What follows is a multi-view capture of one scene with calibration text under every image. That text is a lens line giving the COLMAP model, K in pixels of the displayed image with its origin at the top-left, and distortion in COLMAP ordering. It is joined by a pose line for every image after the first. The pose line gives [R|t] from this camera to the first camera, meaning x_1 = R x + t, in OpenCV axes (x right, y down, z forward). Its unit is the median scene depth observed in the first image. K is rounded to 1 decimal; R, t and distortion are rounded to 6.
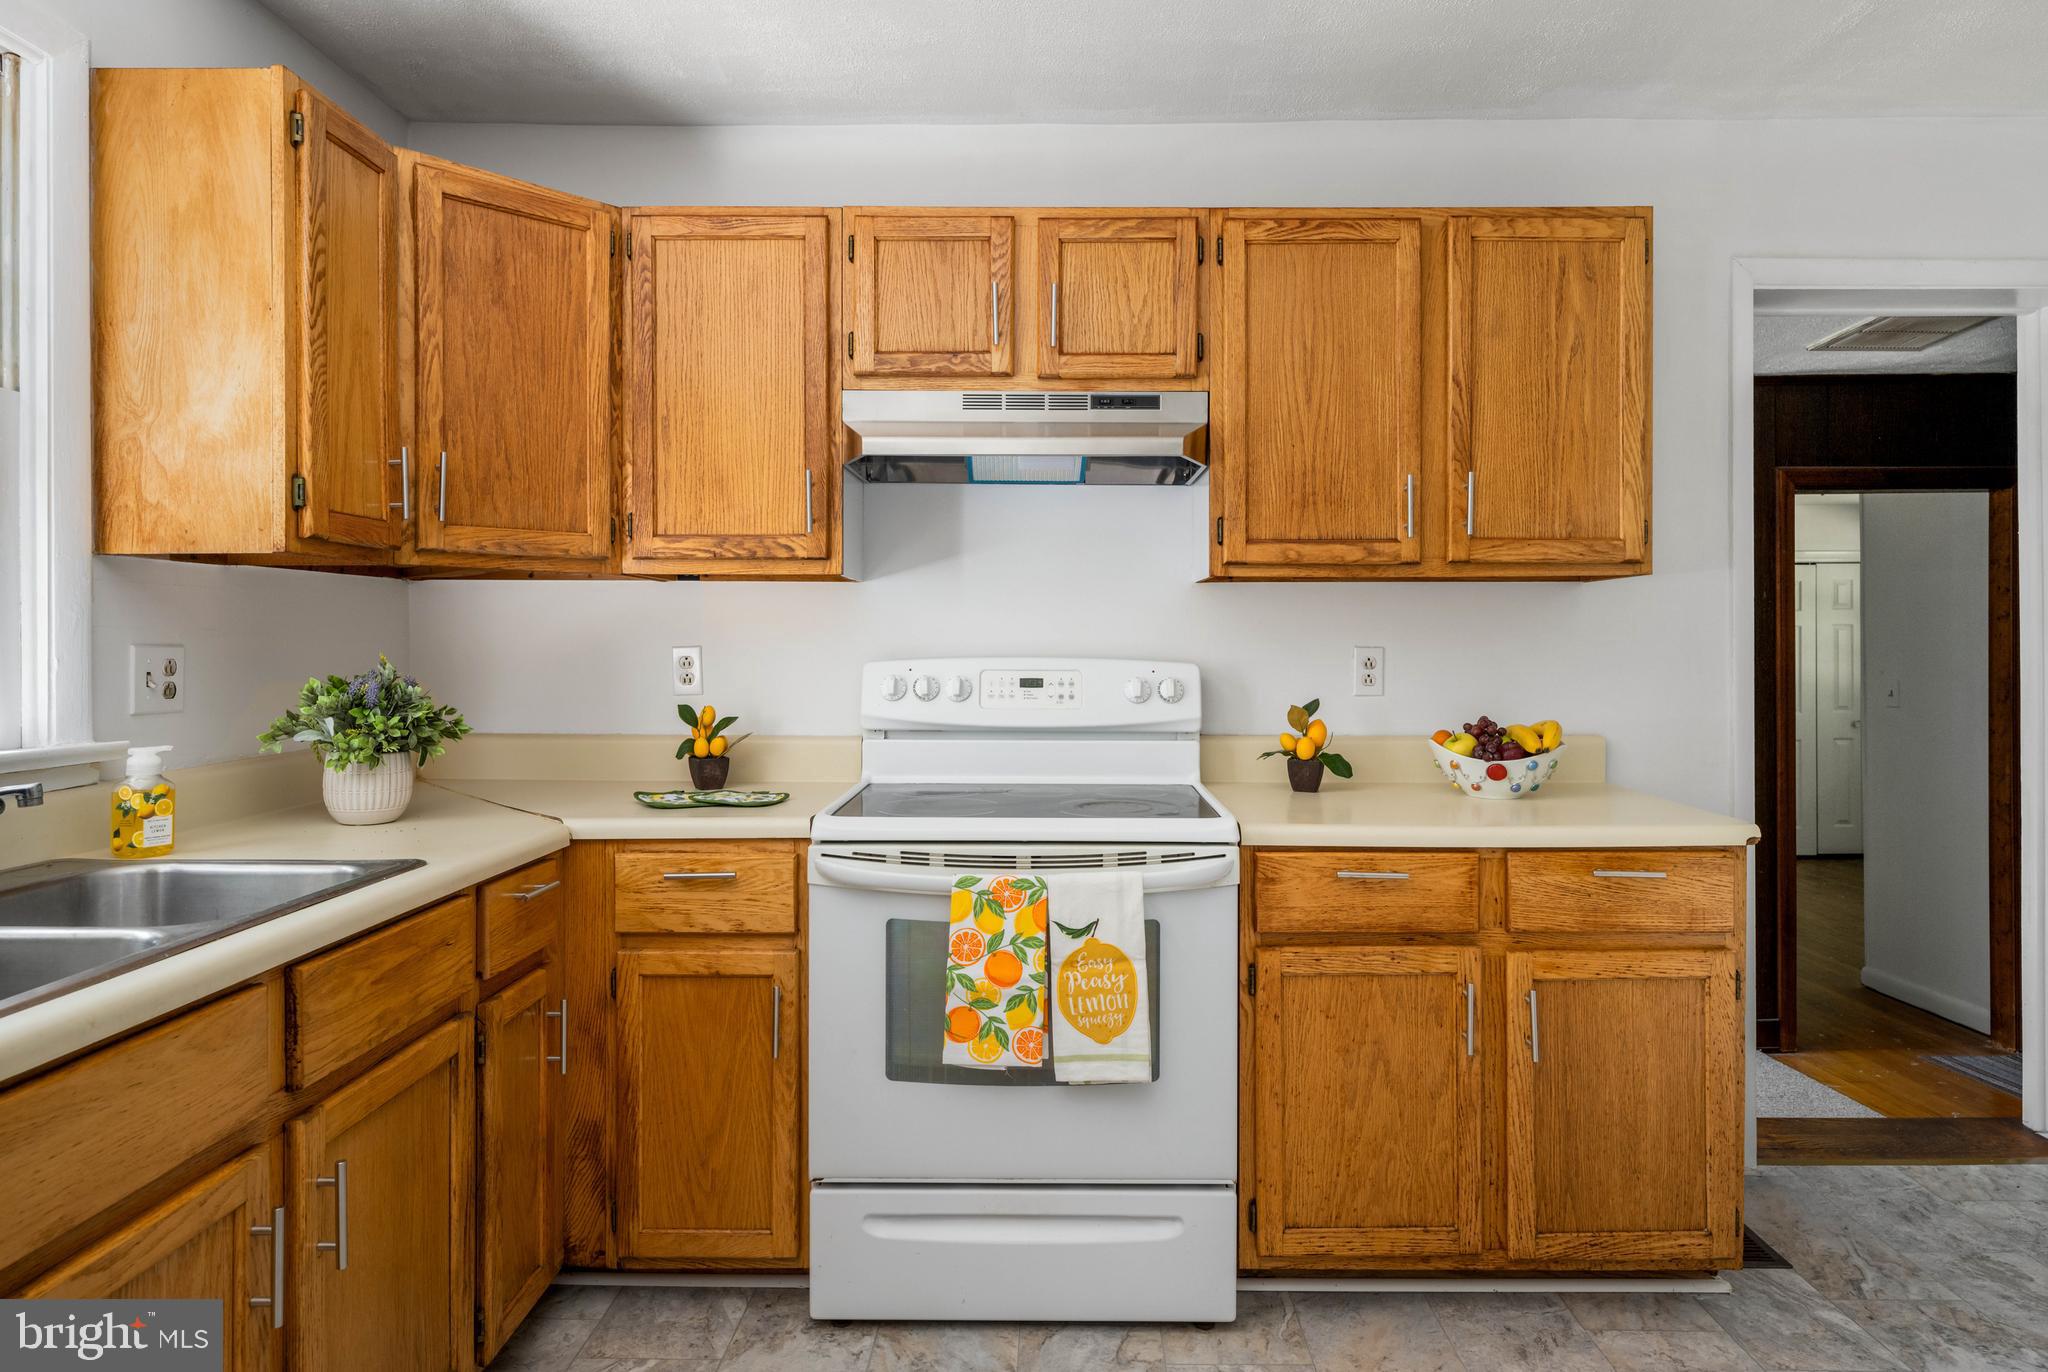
lens RADIAL K [[1141.1, 0, 1025.8], [0, 1141.1, 639.9], [0, 0, 1]] dist [-0.000974, 0.000256]
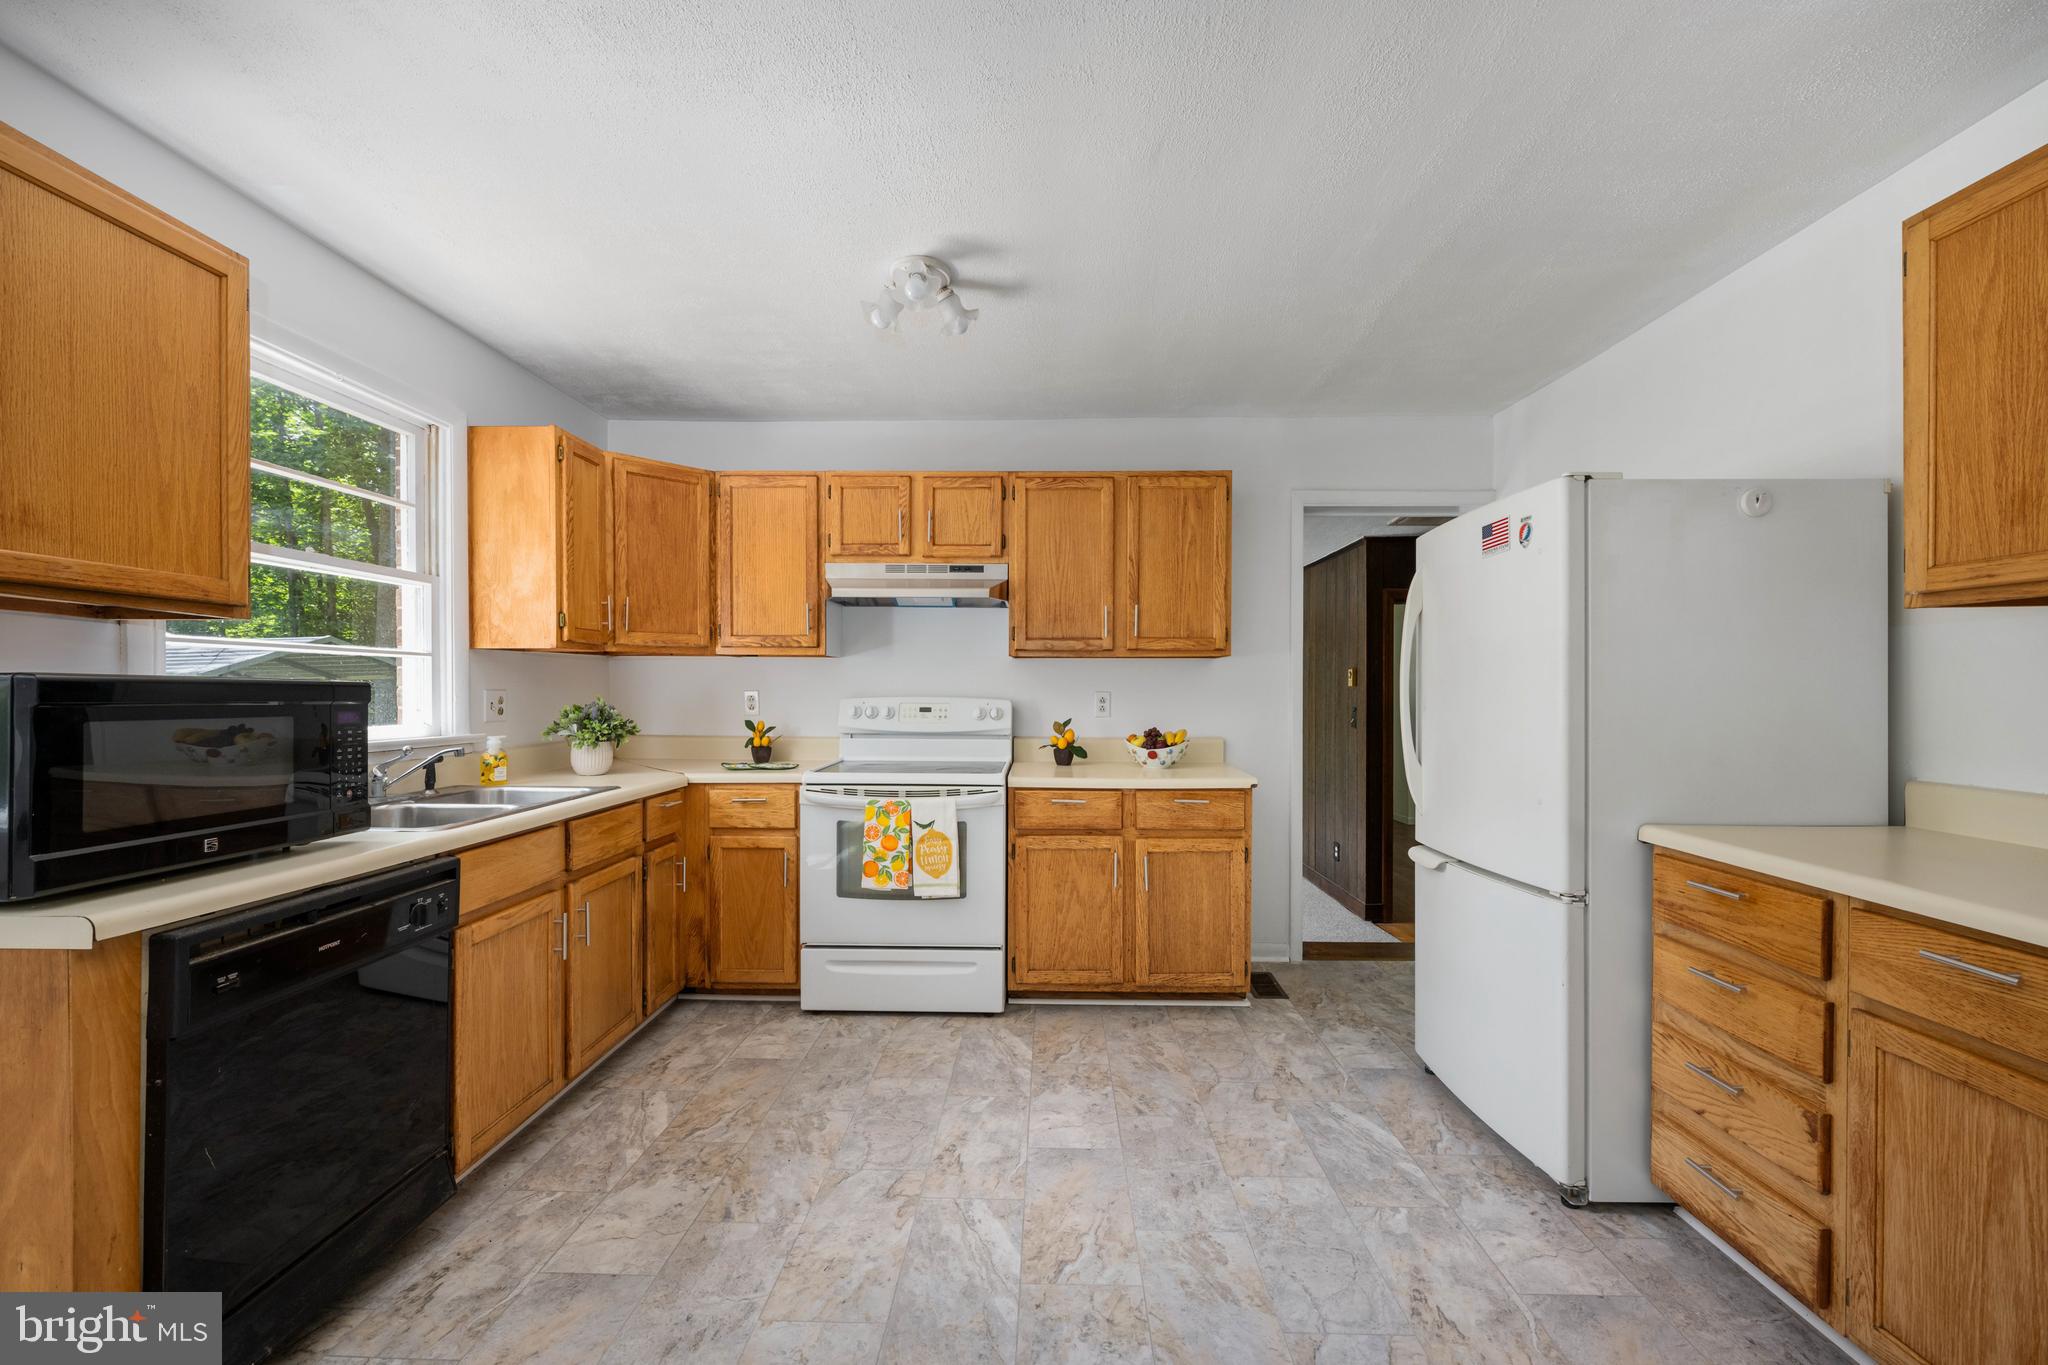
lens RADIAL K [[812.4, 0, 1025.0], [0, 812.4, 691.0], [0, 0, 1]] dist [0.000772, -0.000173]
pose [[0.999914, 0.002584, -0.012883, 0.237468], [-0.002473, 0.999960, 0.008617, -0.008294], [0.012905, -0.008584, 0.999880, -0.480458]]
